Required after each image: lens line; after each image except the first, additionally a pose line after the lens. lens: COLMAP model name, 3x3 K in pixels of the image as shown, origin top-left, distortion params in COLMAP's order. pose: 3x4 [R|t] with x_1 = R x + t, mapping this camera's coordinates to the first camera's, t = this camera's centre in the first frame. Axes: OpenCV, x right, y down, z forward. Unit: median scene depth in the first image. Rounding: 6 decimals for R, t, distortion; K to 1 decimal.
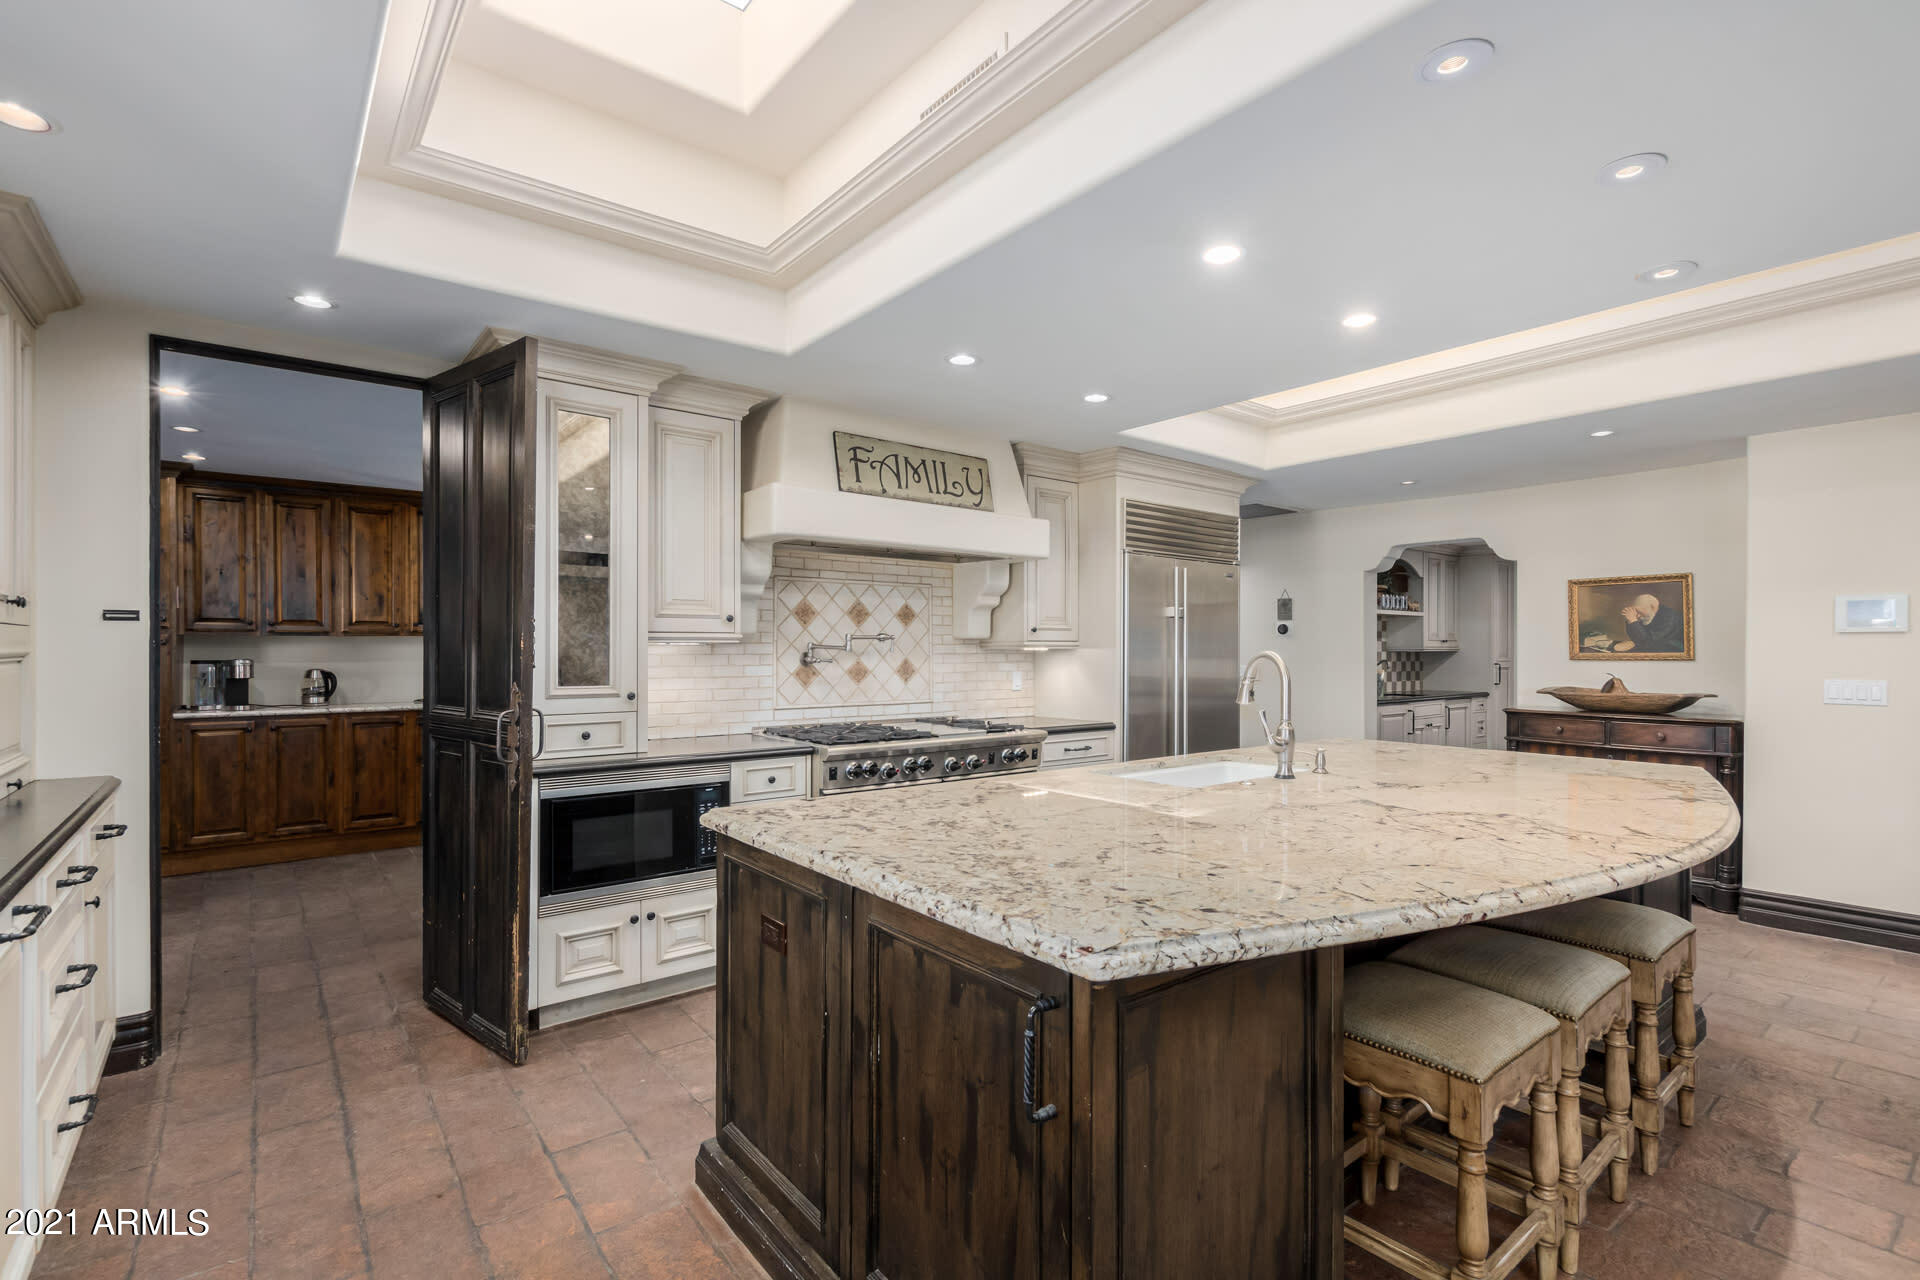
lens RADIAL K [[873.5, 0, 953.6], [0, 873.5, 647.0], [0, 0, 1]] dist [0.001385, -0.000535]
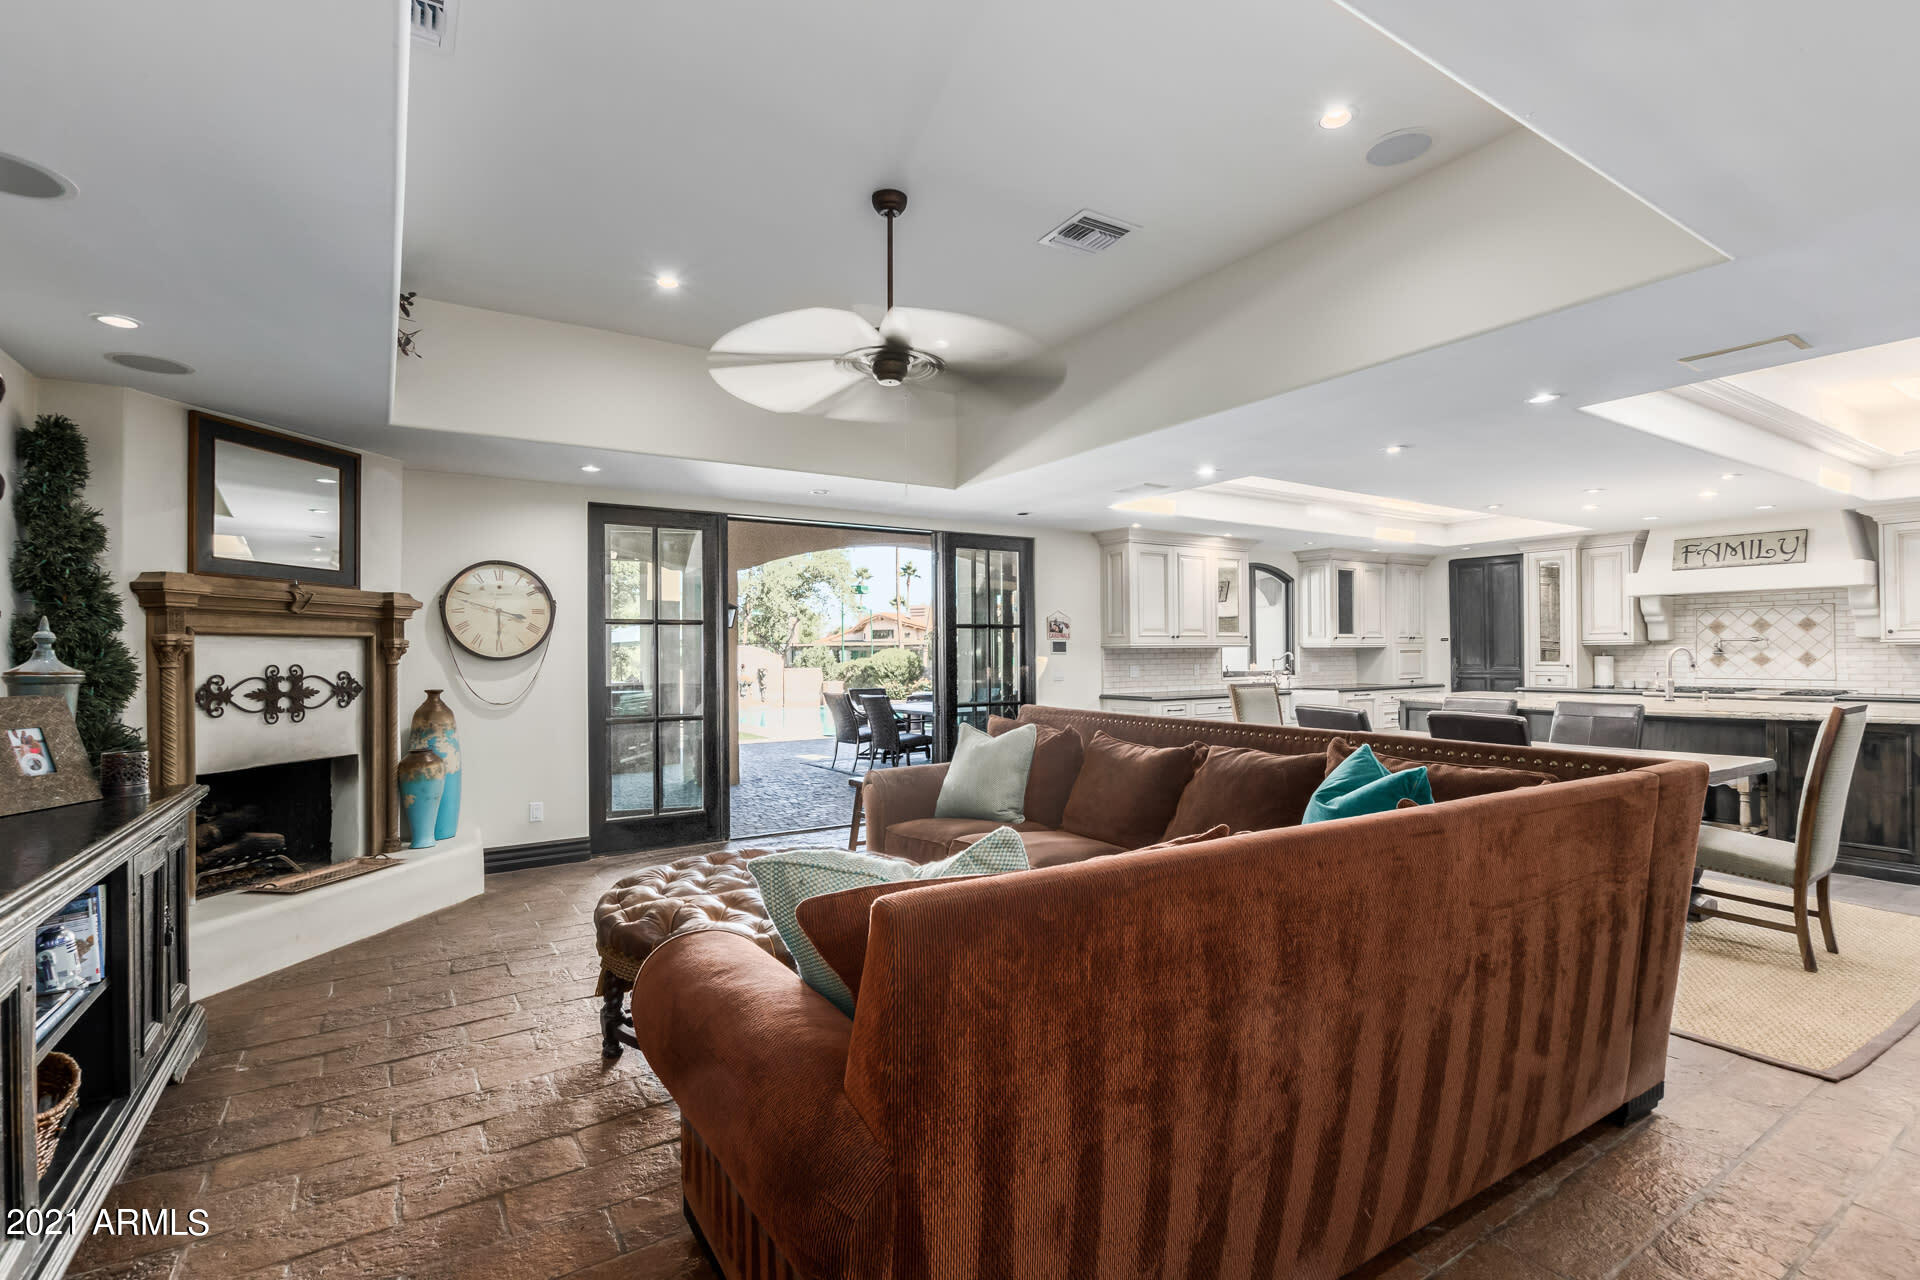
lens RADIAL K [[868.1, 0, 952.7], [0, 868.1, 642.4], [0, 0, 1]] dist [0.003377, -0.003788]
pose [[-0.107365, -0.013158, -0.994133, 1.839981], [0.009202, 0.999856, -0.014228, 0.005010], [0.994177, -0.010675, -0.107229, -0.418401]]
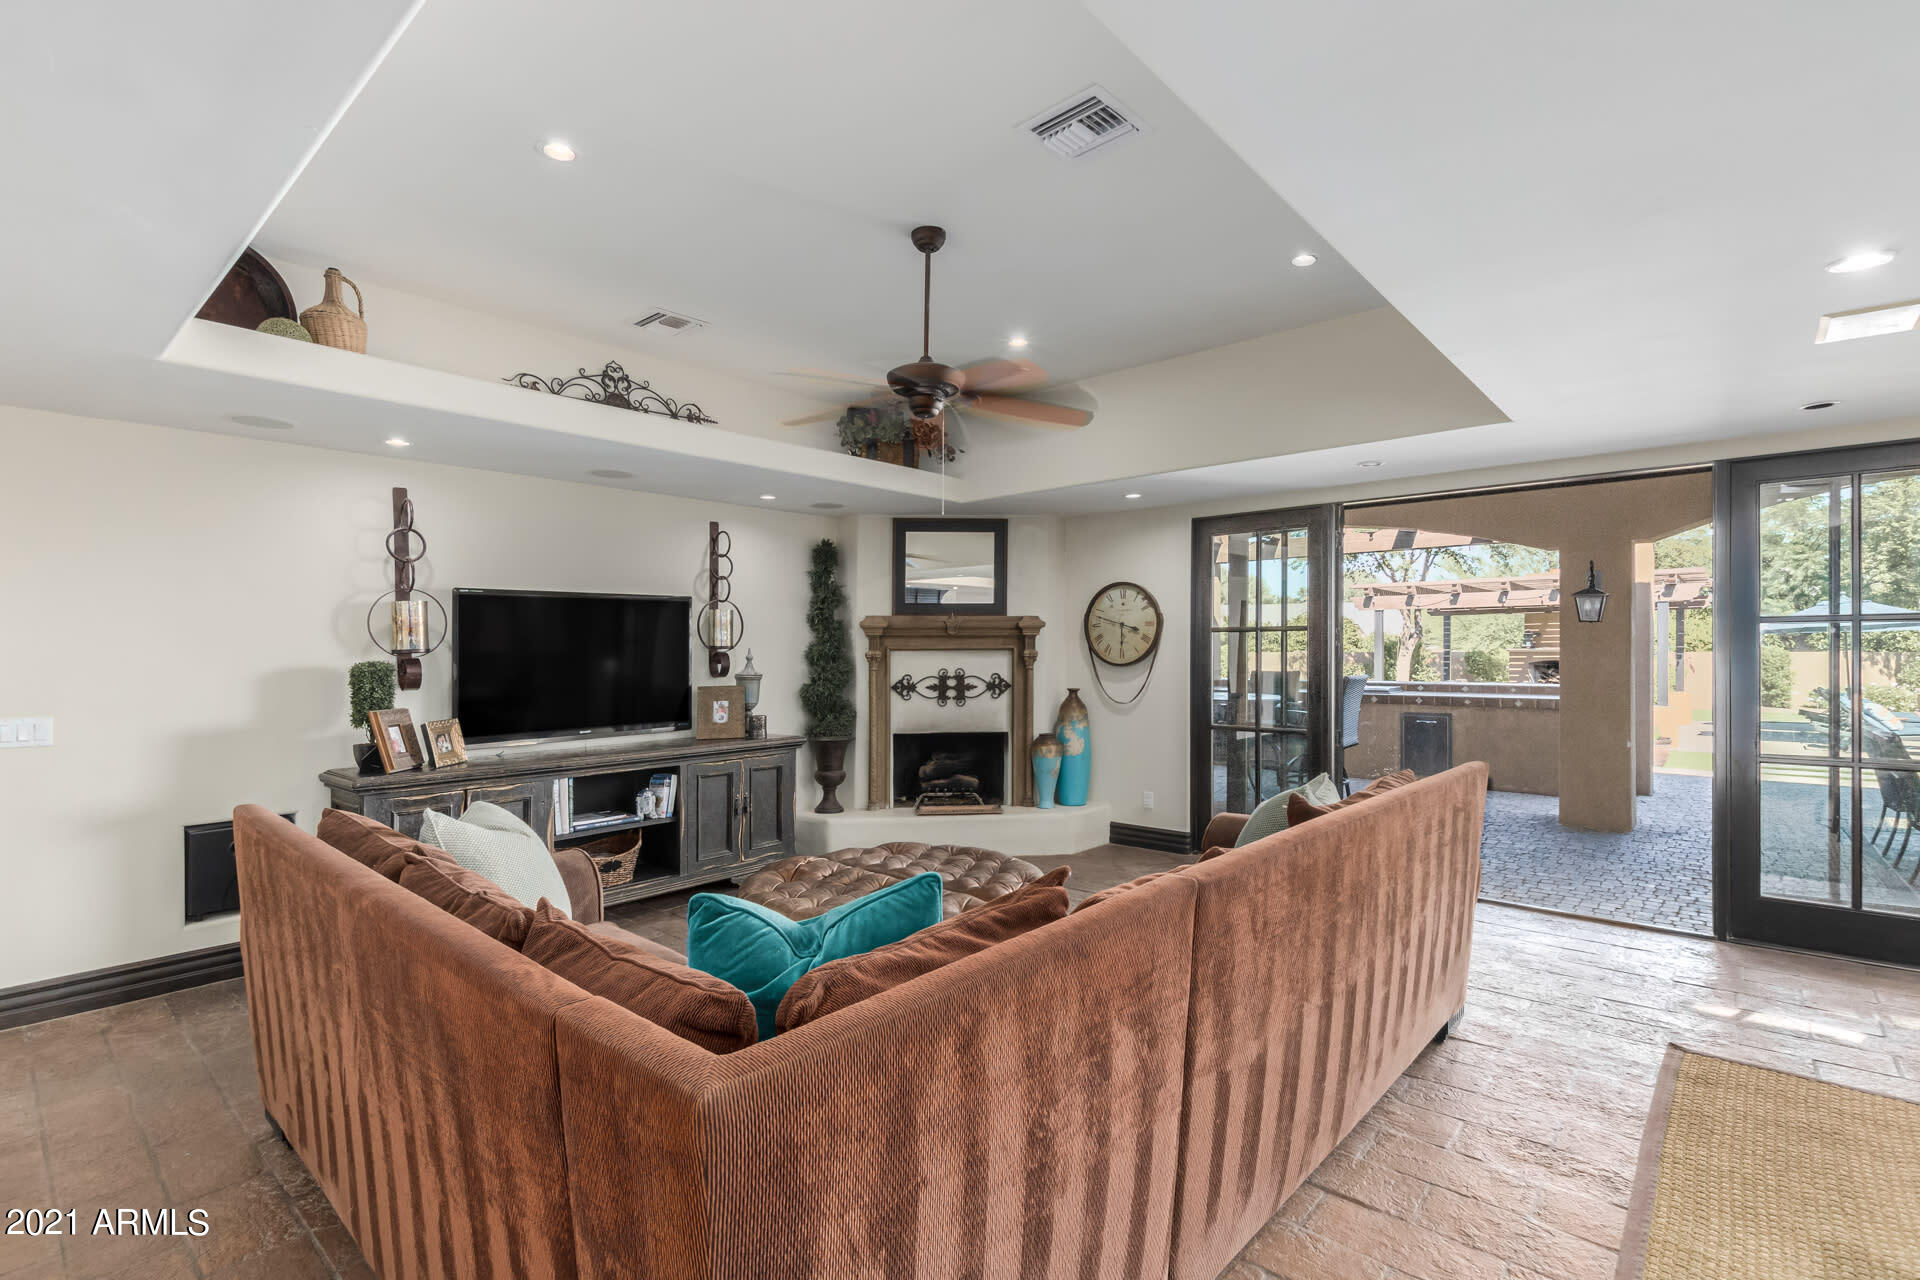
lens RADIAL K [[880.7, 0, 951.8], [0, 880.7, 634.4], [0, 0, 1]] dist [-0.001279, -0.000447]
pose [[-0.986385, 0.005005, -0.164379, 1.200783], [0.007382, 0.999877, -0.013848, -0.028666], [0.164289, -0.014873, -0.986300, 0.235898]]
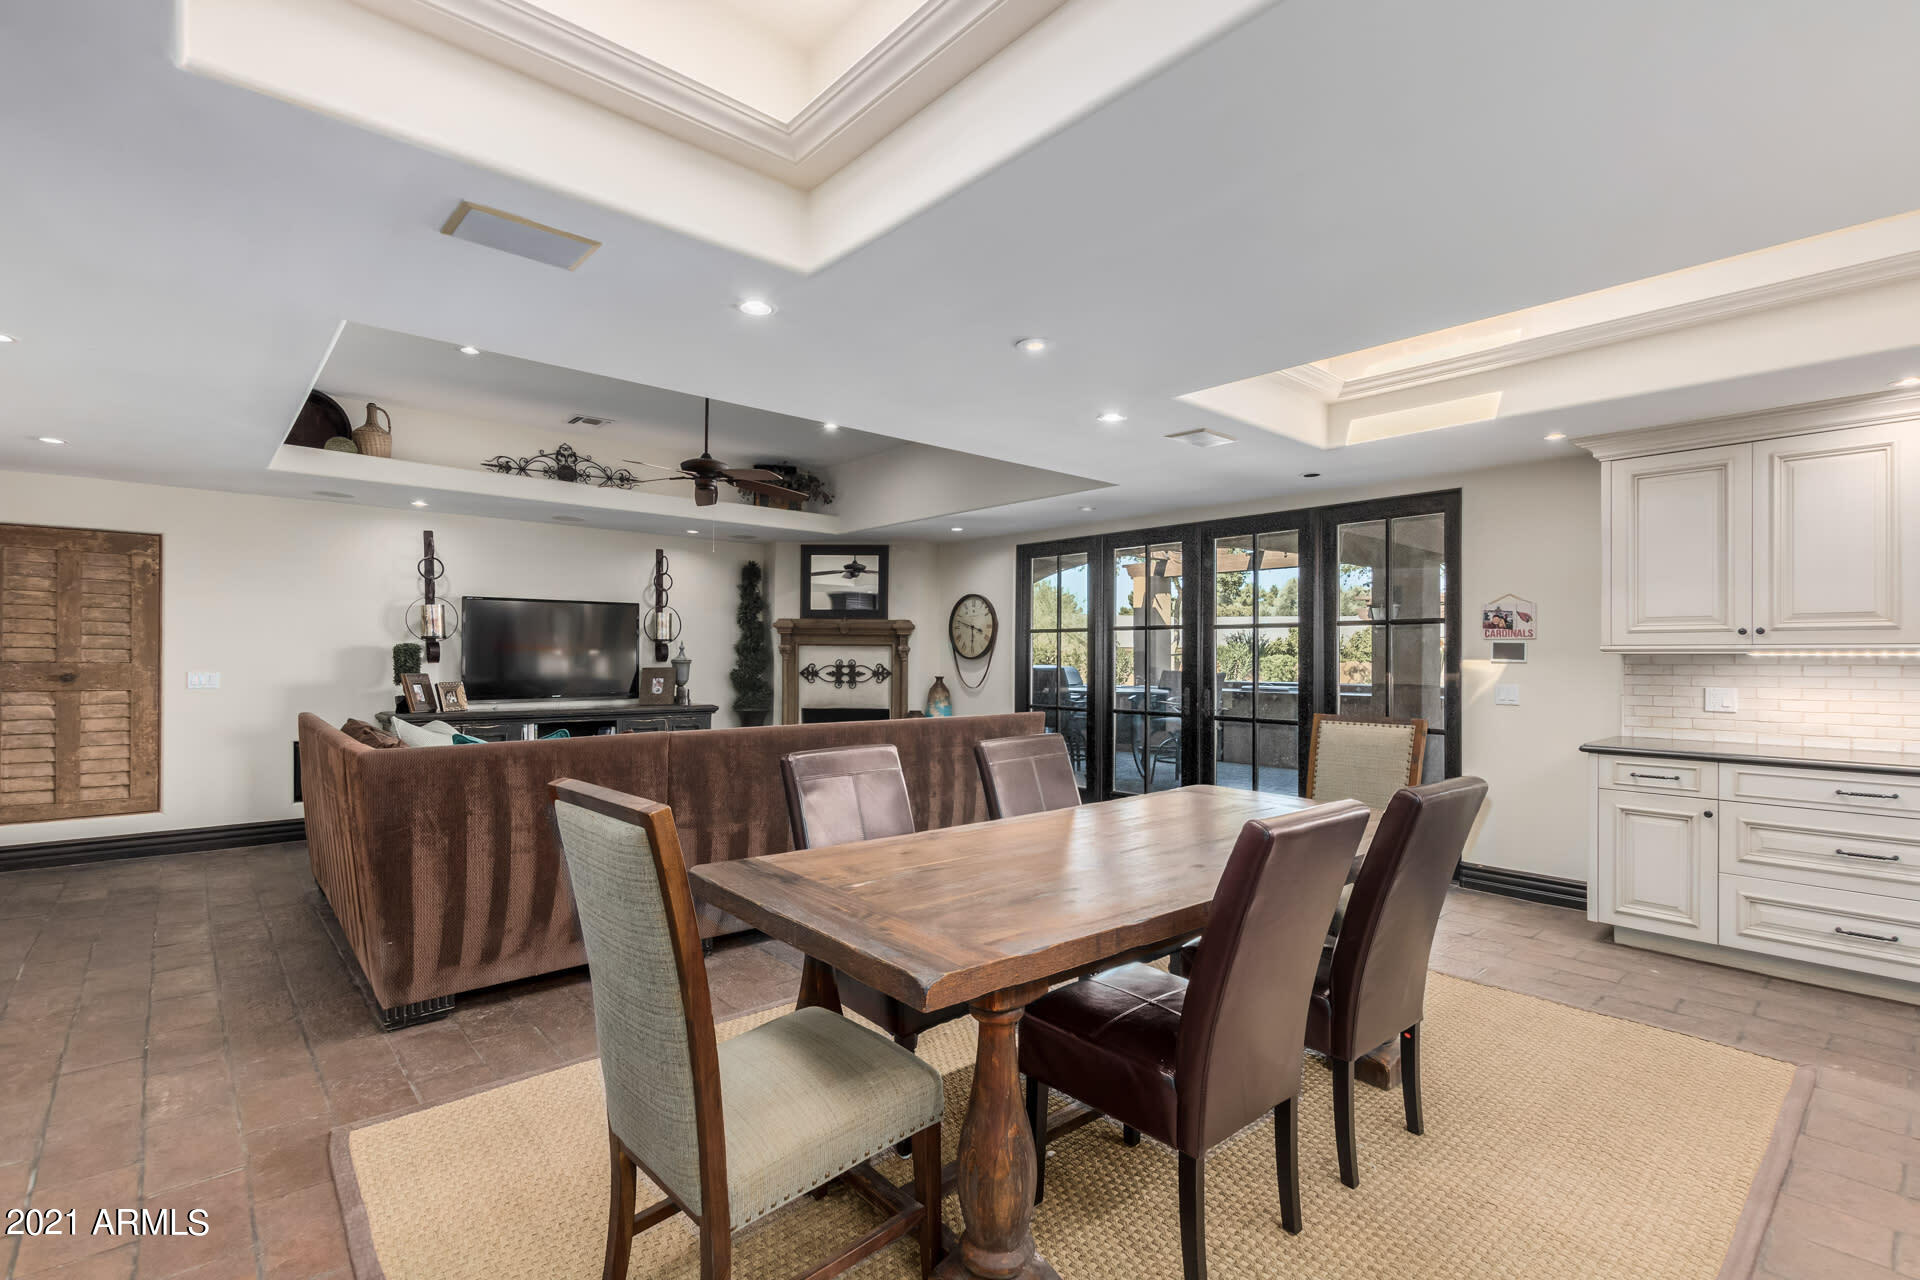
lens RADIAL K [[873.5, 0, 953.6], [0, 873.5, 647.0], [0, 0, 1]] dist [0.001385, -0.000535]
pose [[-0.999059, -0.006122, -0.042935, 0.791991], [-0.005644, 0.999921, -0.011260, 0.001662], [0.043001, -0.011007, -0.999014, 0.719966]]
